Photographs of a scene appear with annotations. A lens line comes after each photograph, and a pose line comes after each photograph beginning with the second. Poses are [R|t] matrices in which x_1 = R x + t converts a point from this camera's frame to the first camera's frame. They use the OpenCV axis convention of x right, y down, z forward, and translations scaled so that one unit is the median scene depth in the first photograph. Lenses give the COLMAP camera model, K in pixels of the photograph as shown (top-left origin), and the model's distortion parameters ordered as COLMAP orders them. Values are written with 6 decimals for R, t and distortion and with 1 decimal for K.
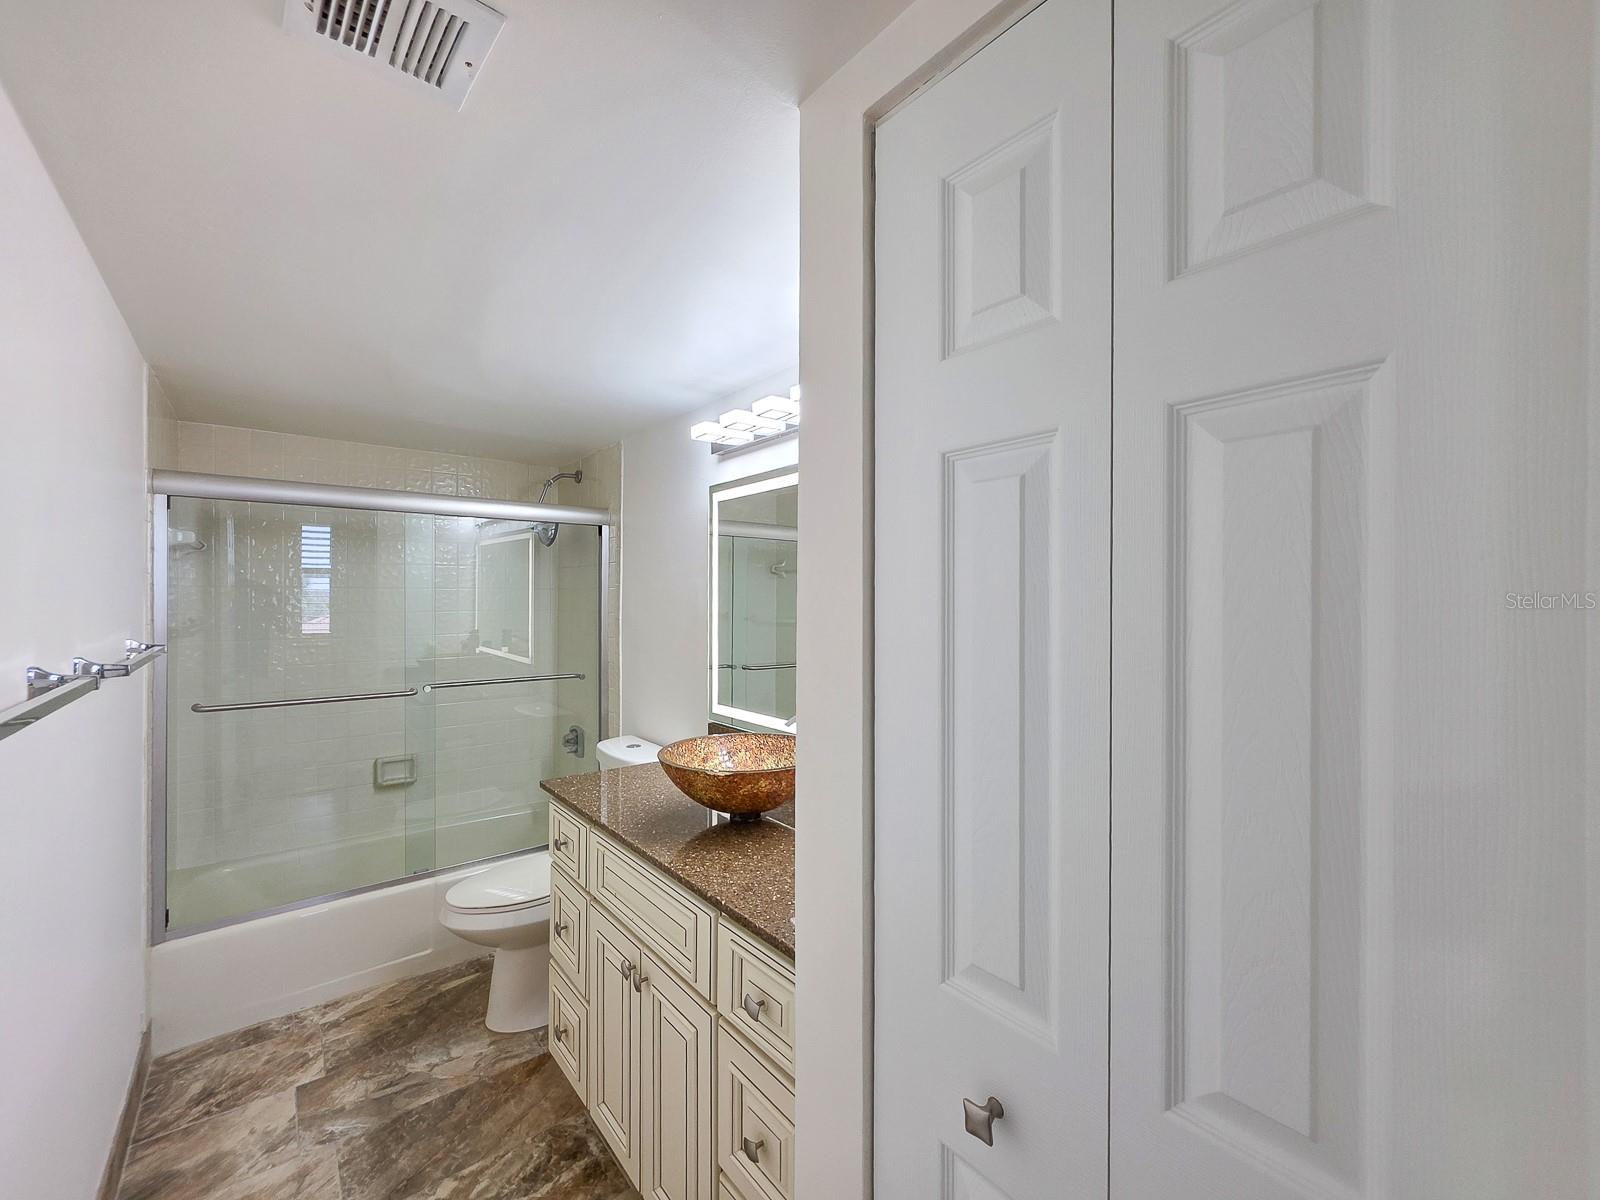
lens RADIAL K [[657.1, 0, 802.5], [0, 657.1, 597.5], [0, 0, 1]] dist [0.001500, -0.001300]
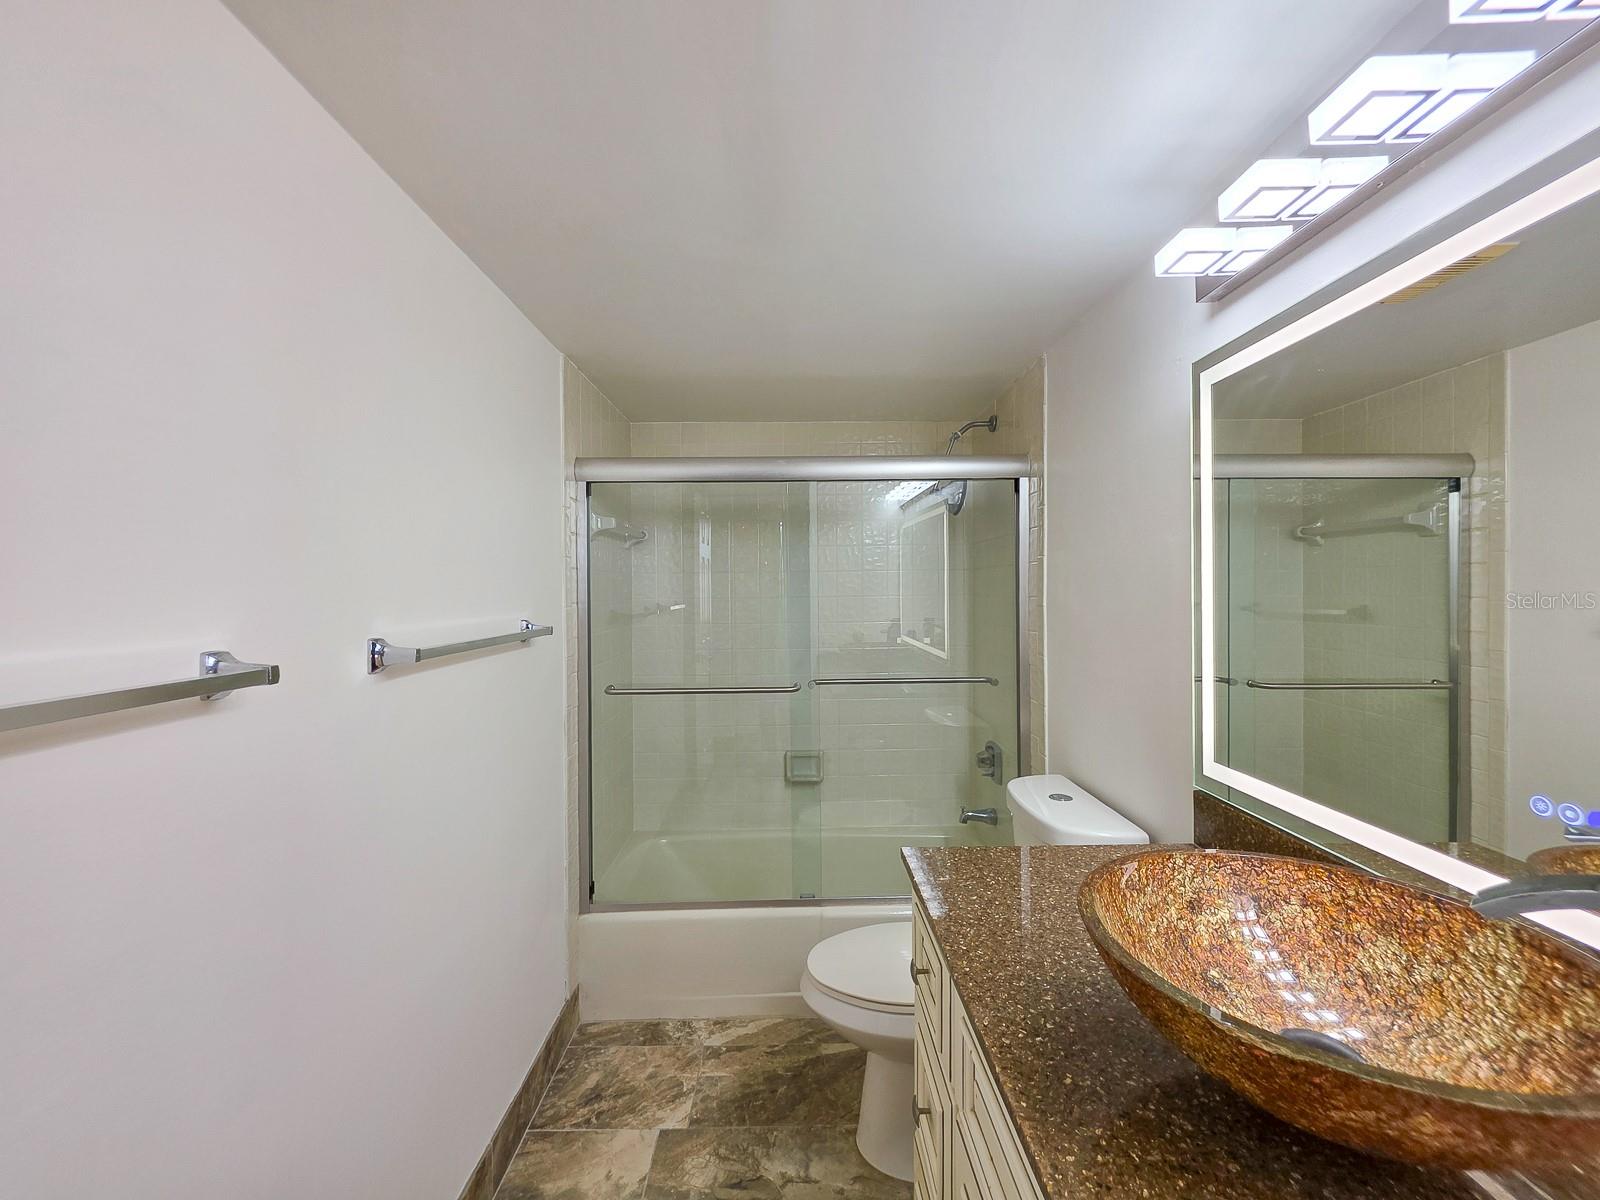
lens RADIAL K [[657.1, 0, 796.8], [0, 657.1, 594.6], [0, 0, 1]] dist [0.001500, -0.001300]
pose [[0.785132, -0.006162, -0.619298, -0.063348], [0.011403, 0.999925, 0.004506, 0.019478], [0.619223, -0.010599, 0.785143, 0.367702]]
